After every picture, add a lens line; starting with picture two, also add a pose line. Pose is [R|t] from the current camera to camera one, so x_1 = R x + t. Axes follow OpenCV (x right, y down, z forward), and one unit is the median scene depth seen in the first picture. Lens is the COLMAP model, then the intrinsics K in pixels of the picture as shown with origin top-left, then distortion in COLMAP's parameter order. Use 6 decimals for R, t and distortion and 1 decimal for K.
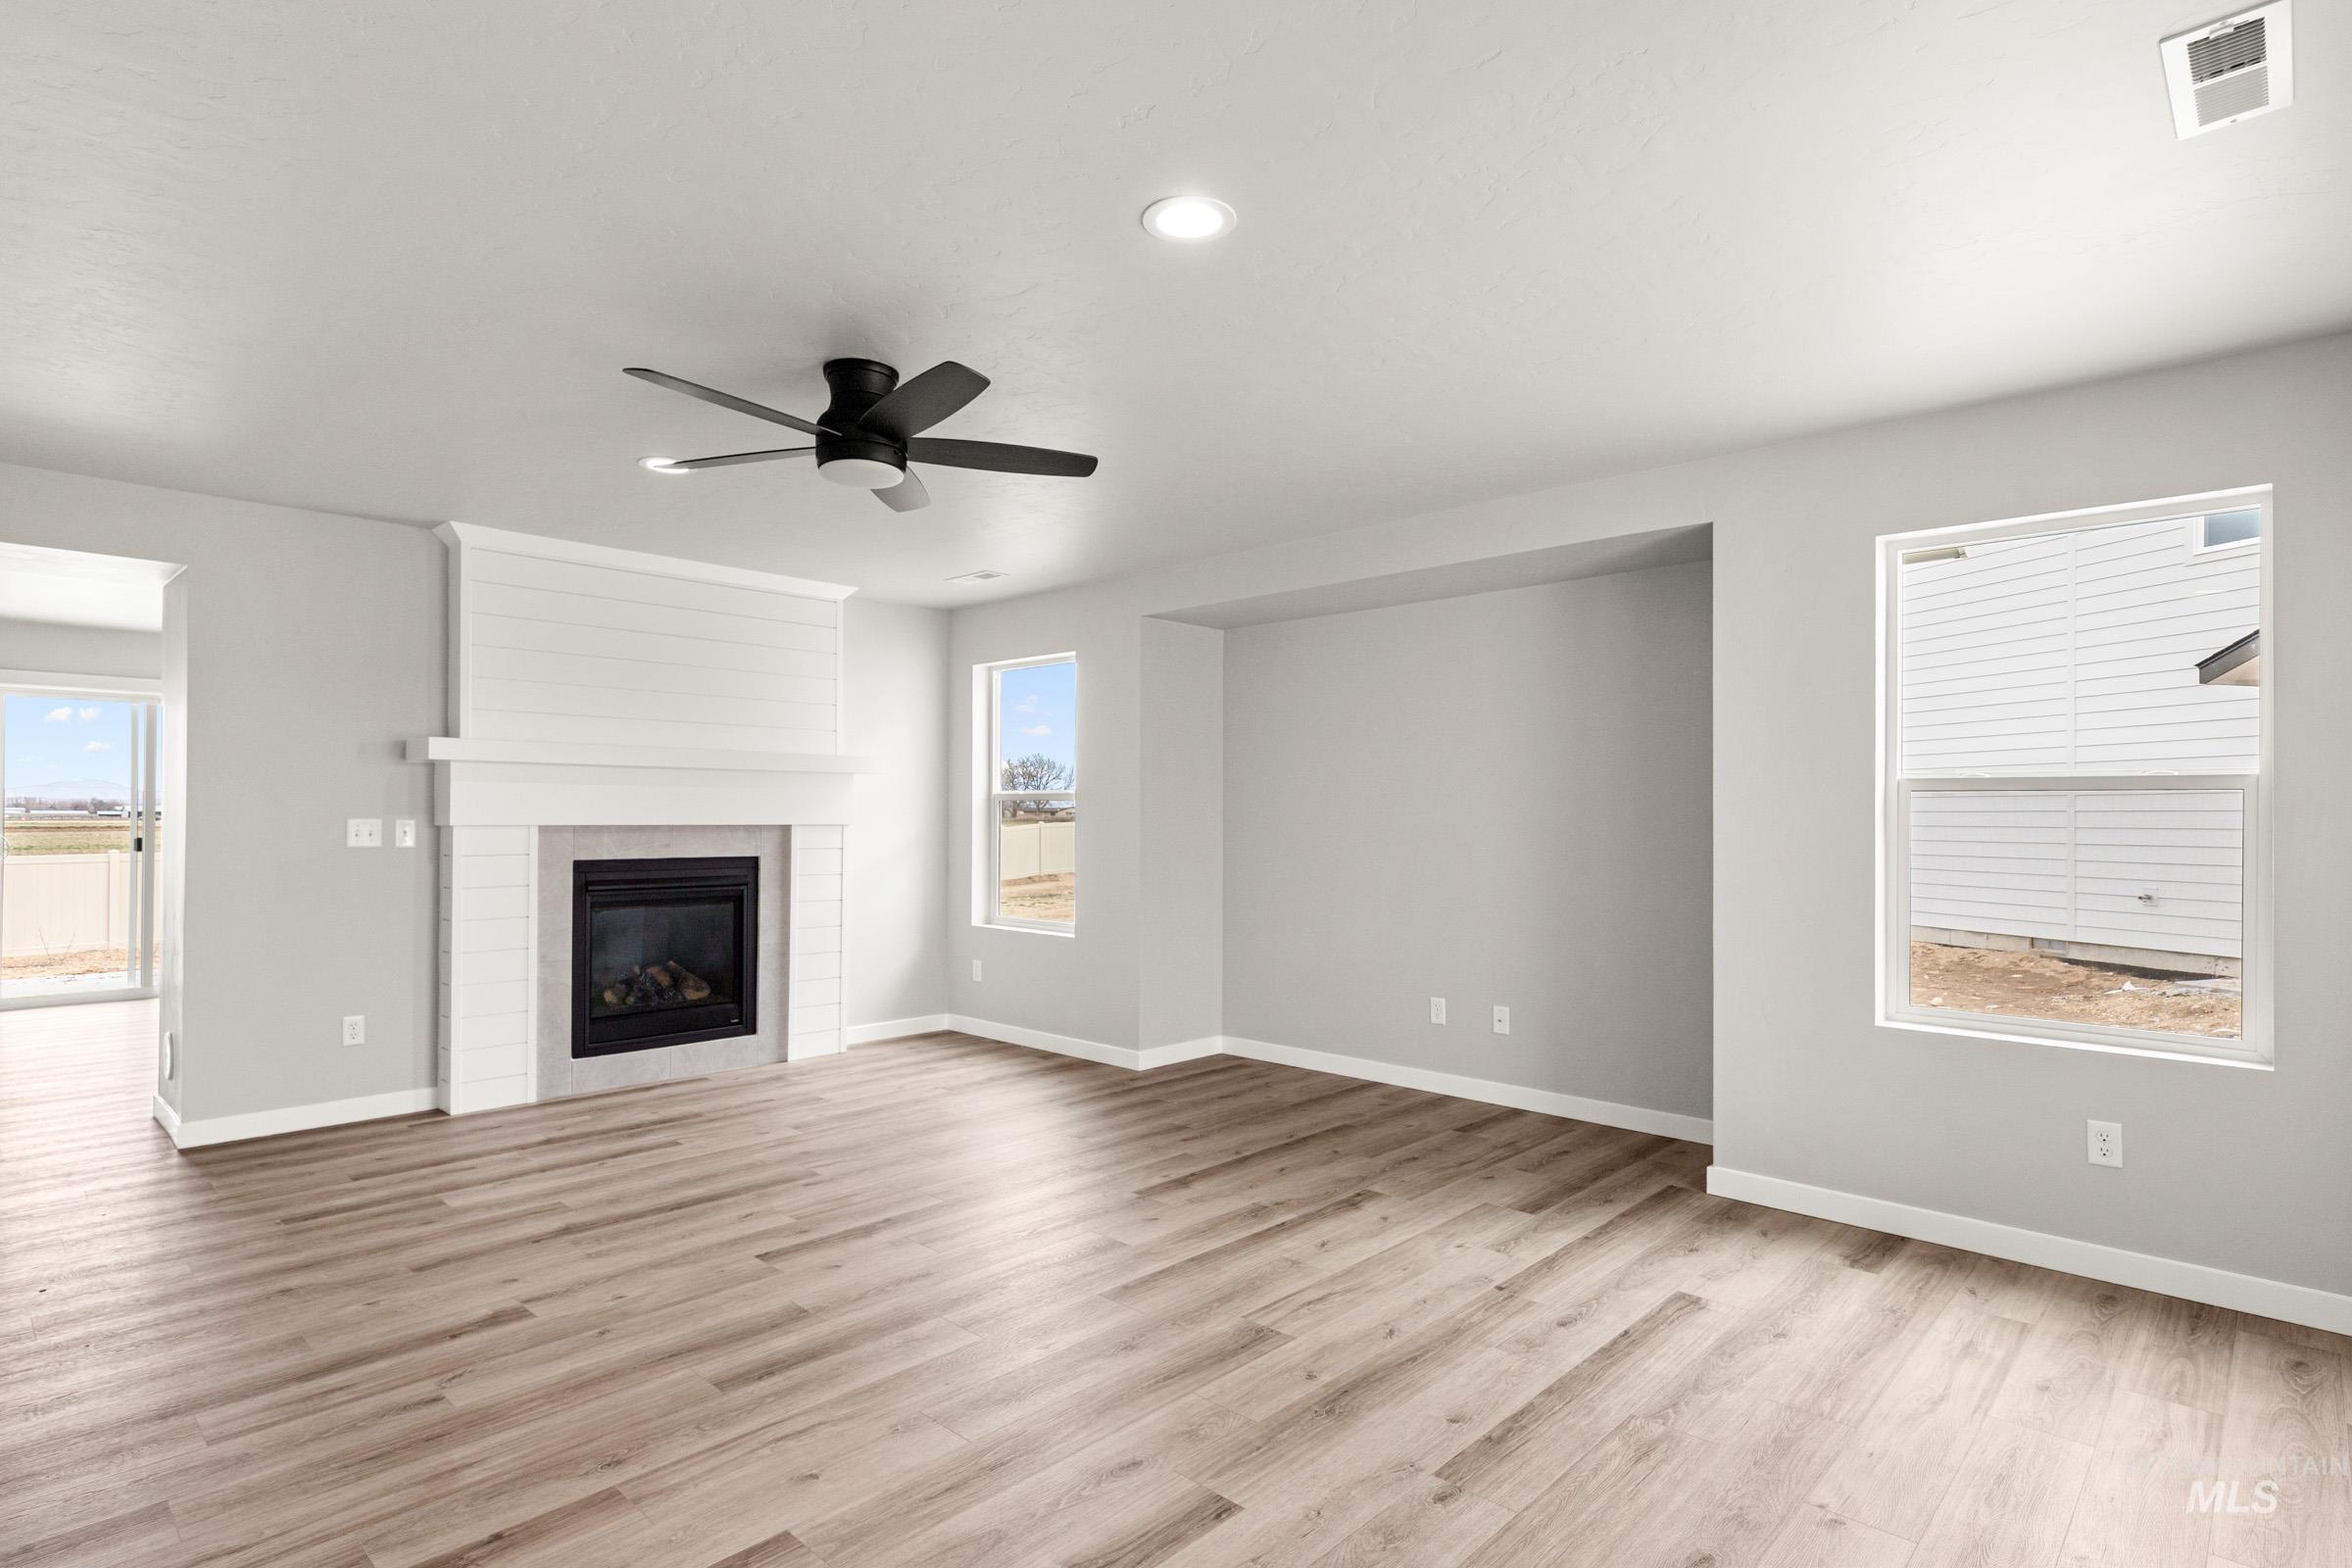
lens RADIAL K [[1157.5, 0, 1161.9], [0, 1157.5, 796.4], [0, 0, 1]] dist [0.004322, 0.000258]
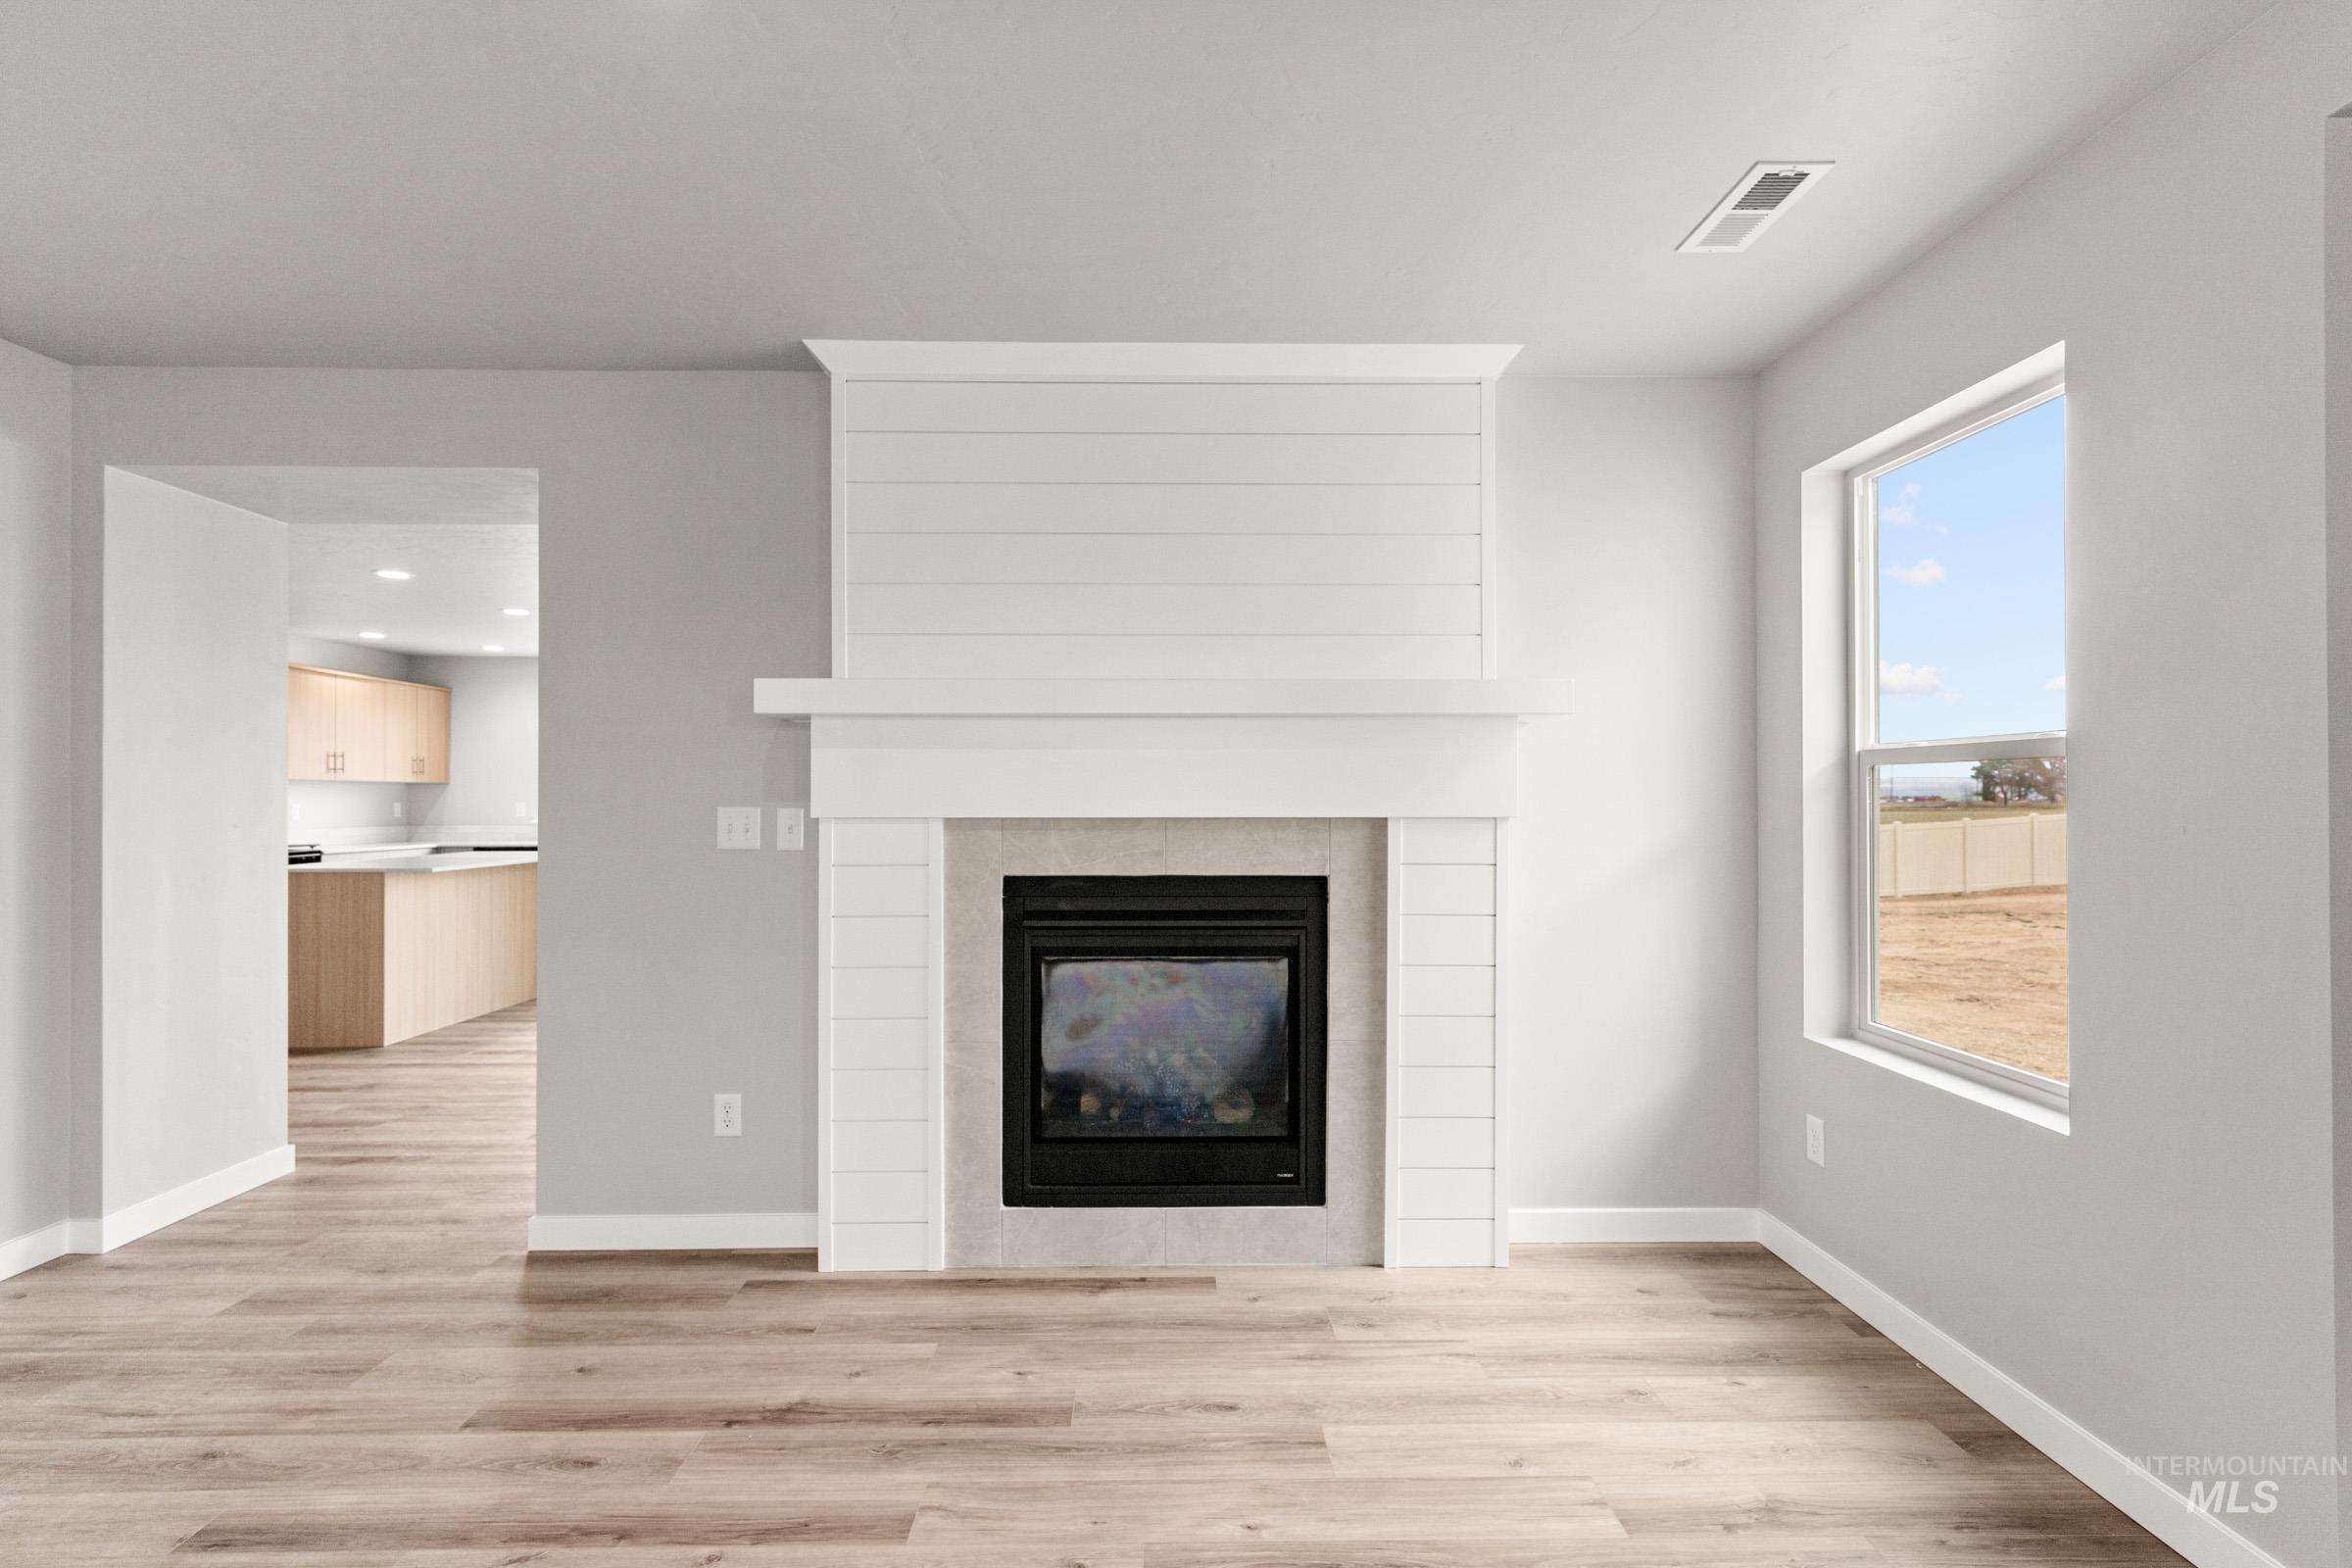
lens RADIAL K [[1157.5, 0, 1161.9], [0, 1157.5, 796.4], [0, 0, 1]] dist [0.004322, 0.000258]
pose [[0.710402, -0.011429, -0.703703, -0.025760], [0.015314, 0.999882, -0.000779, 0.015835], [0.703629, -0.010223, 0.710494, 0.631825]]
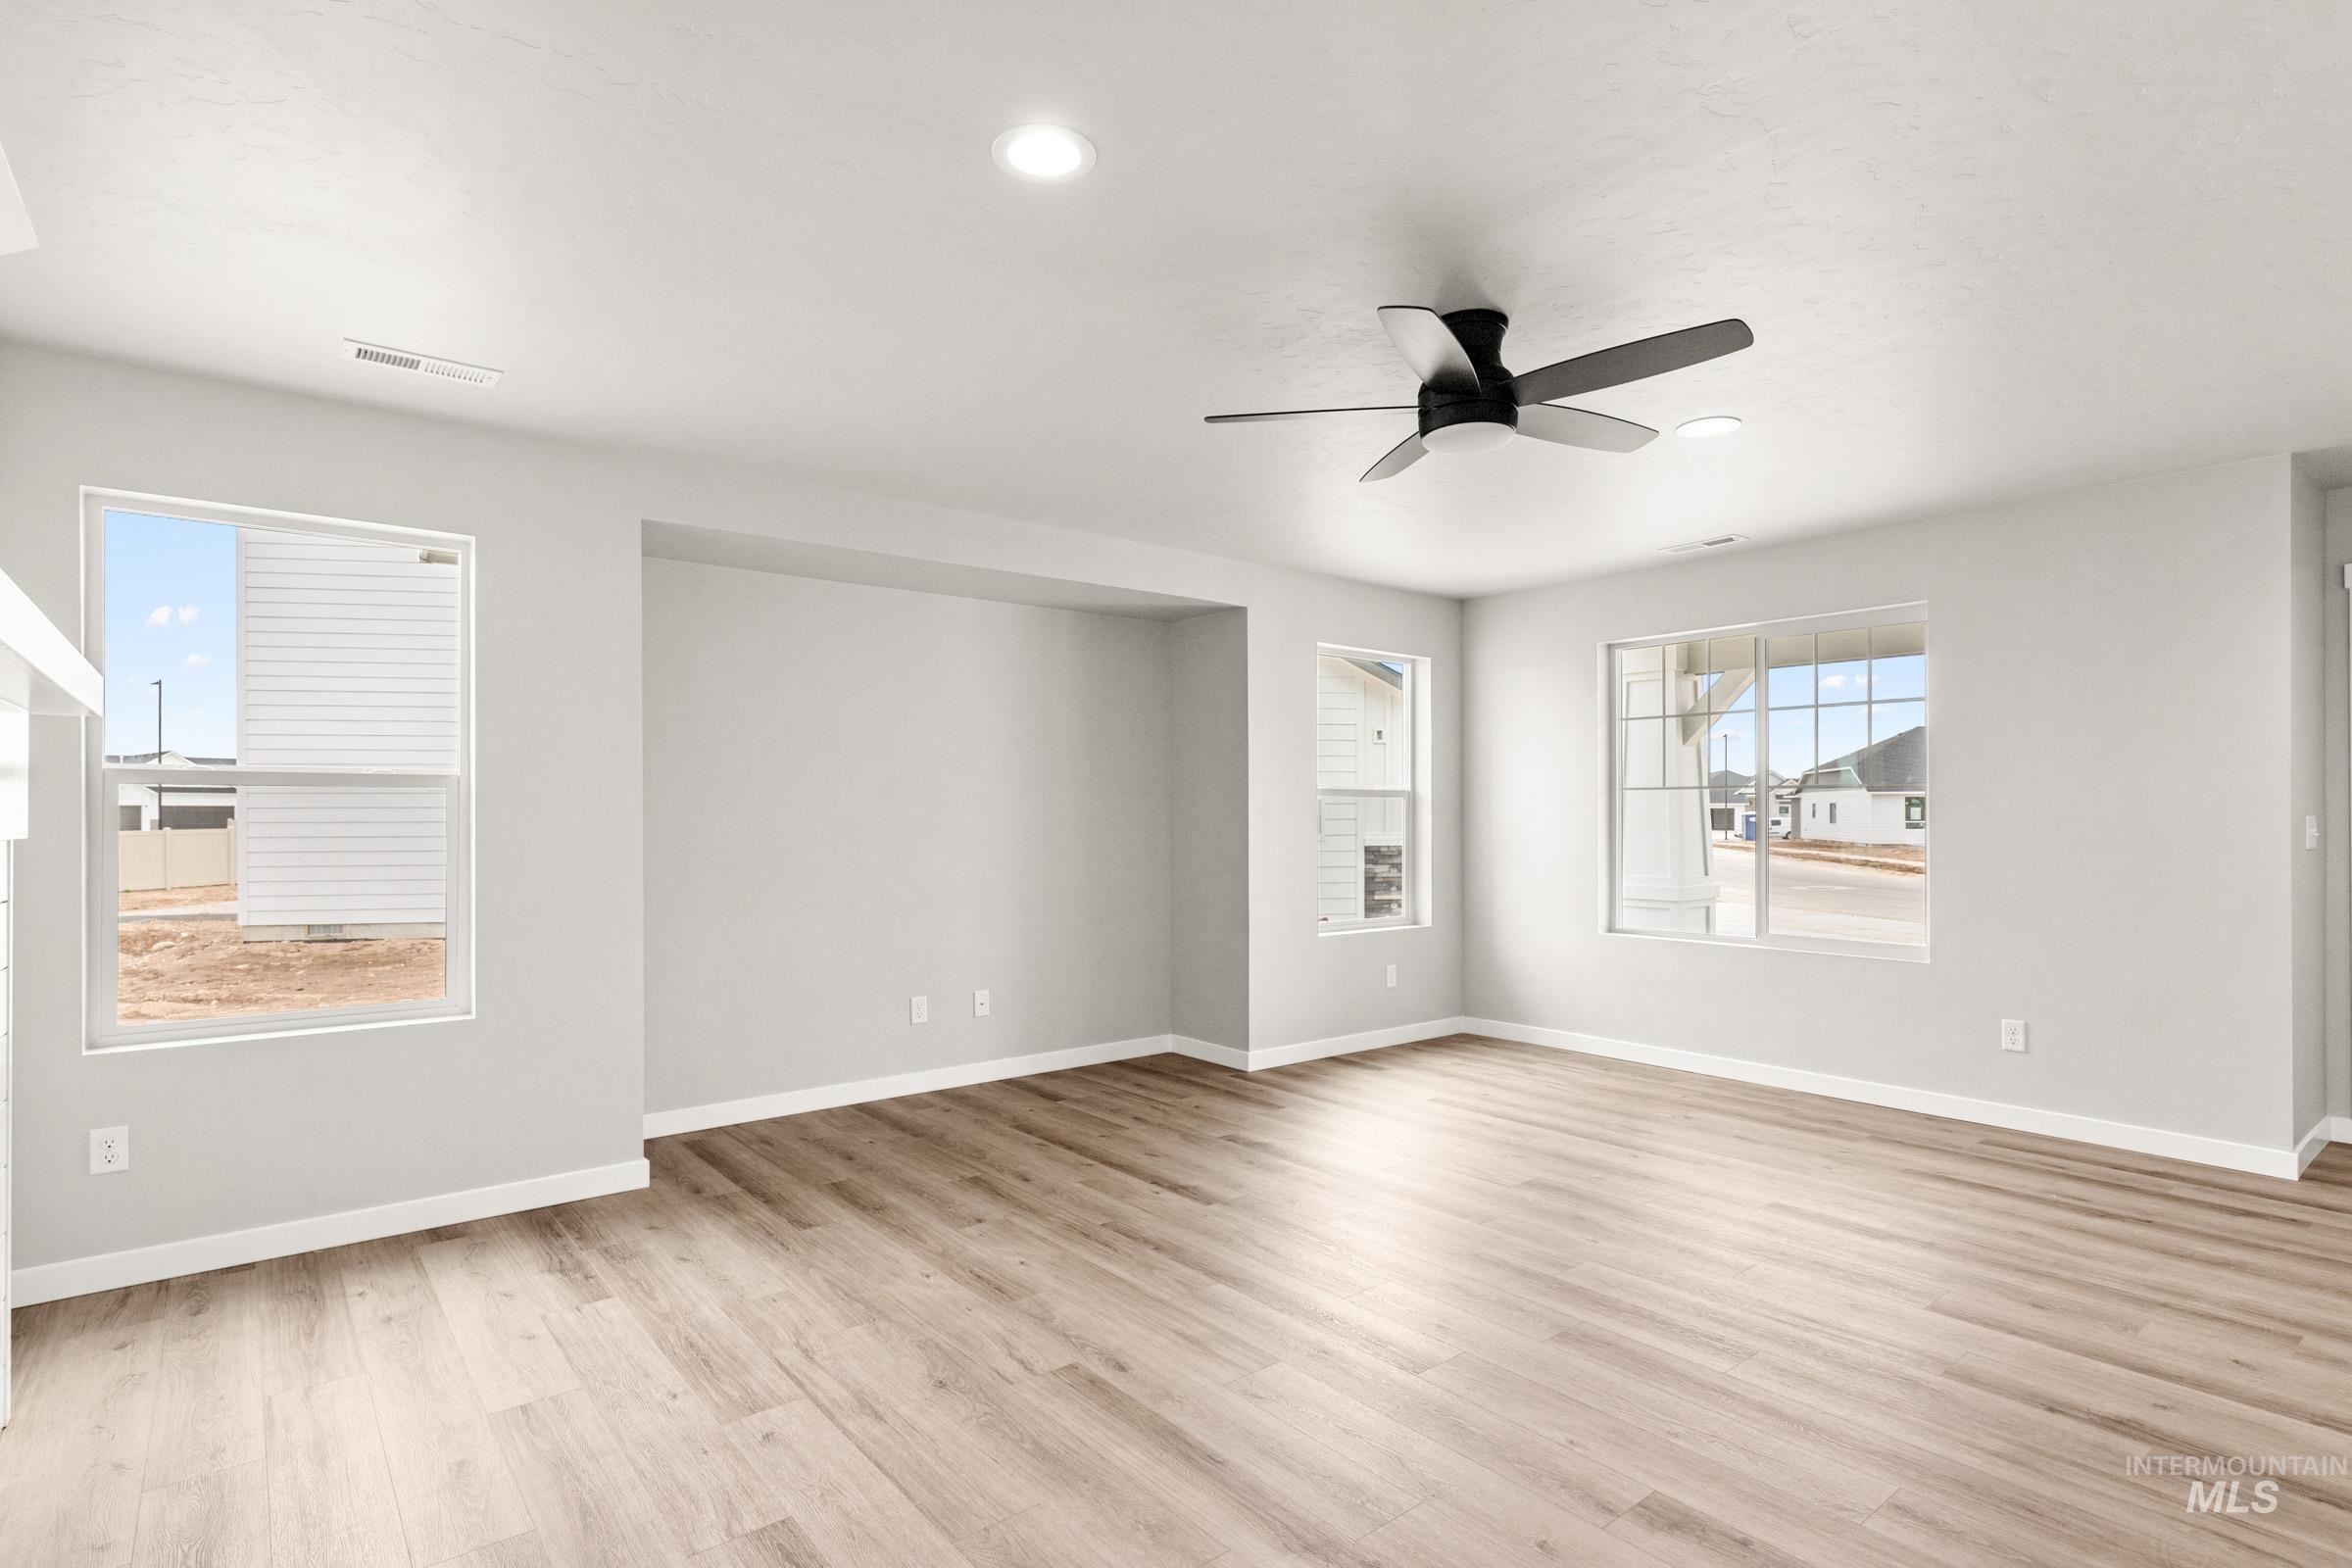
lens RADIAL K [[1190.5, 0, 1113.5], [0, 1190.5, 812.3], [0, 0, 1]] dist [-0.017682, 0.010852]
pose [[0.161851, -0.006445, 0.986794, -0.724372], [-0.010644, 0.999909, 0.008277, 0.005717], [-0.986758, -0.011843, 0.161767, 0.661291]]
